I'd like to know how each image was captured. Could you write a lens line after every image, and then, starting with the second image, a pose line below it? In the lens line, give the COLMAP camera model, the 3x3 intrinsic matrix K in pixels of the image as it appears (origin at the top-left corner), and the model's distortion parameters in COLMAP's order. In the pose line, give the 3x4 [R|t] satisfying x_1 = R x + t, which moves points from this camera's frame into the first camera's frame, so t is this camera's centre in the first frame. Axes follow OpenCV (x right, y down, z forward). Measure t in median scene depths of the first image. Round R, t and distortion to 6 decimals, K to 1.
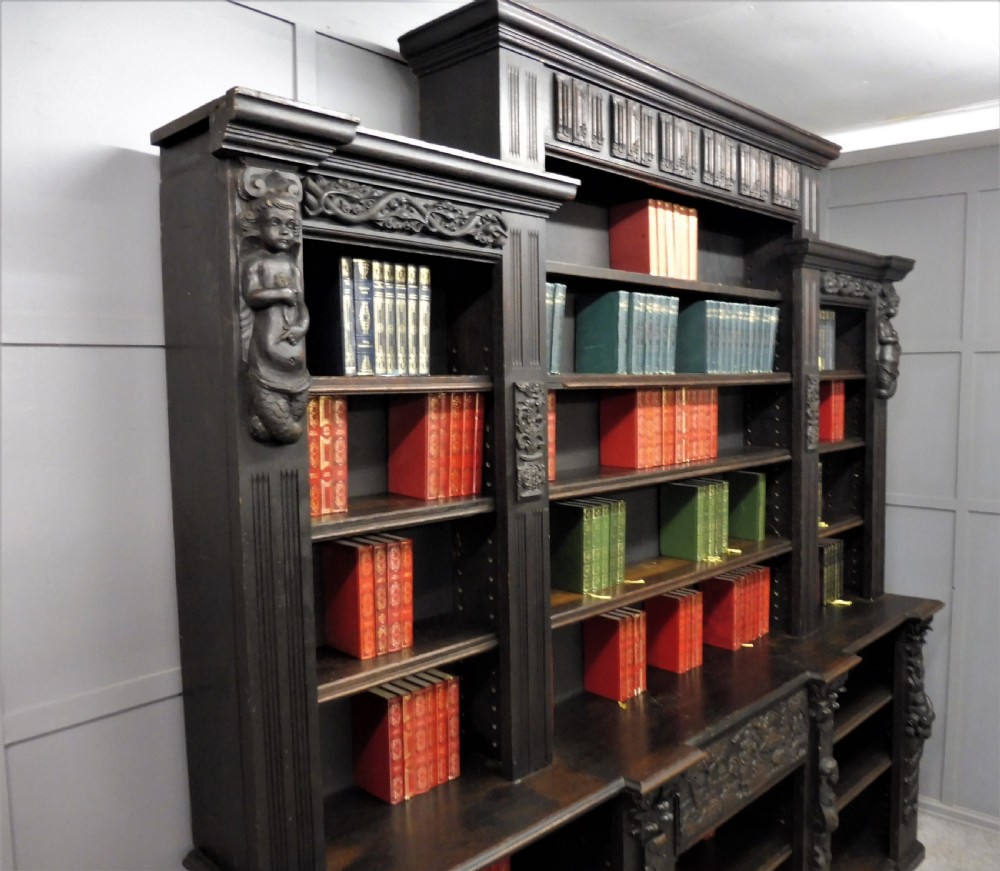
lens RADIAL K [[843.6, 0, 591.5], [0, 843.6, 438.7], [0, 0, 1]] dist [-0.026918, -0.040069]
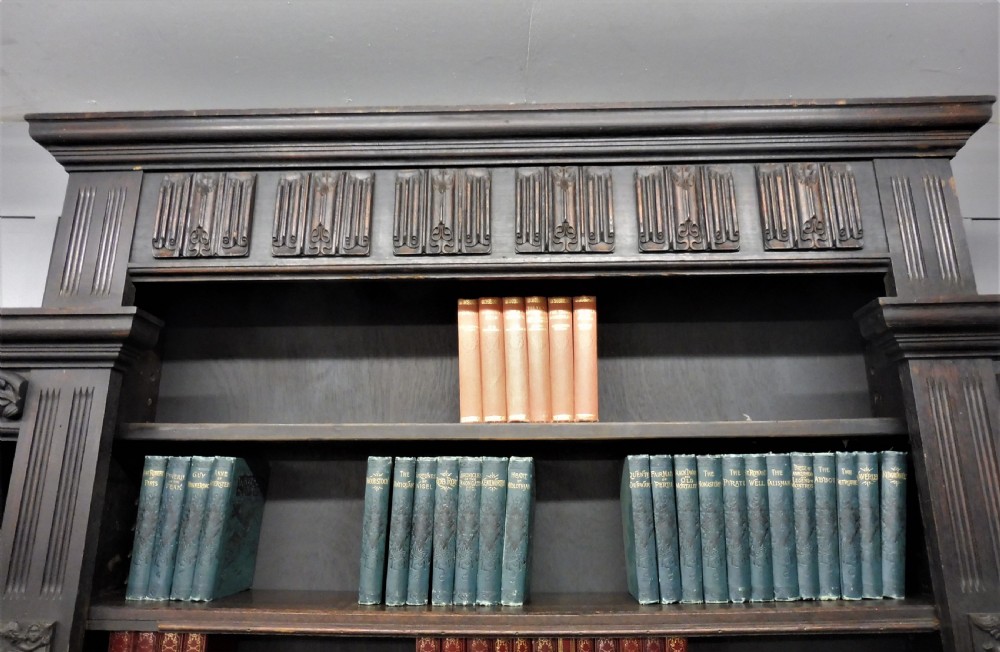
lens RADIAL K [[728.6, 0, 507.7], [0, 728.6, 278.9], [0, 0, 1]] dist [-0.054081, 0.013727]
pose [[0.635408, -0.228840, -0.737488, 0.509610], [-0.061377, 0.937088, -0.343656, -0.122872], [0.769733, 0.263627, 0.581388, 0.741967]]
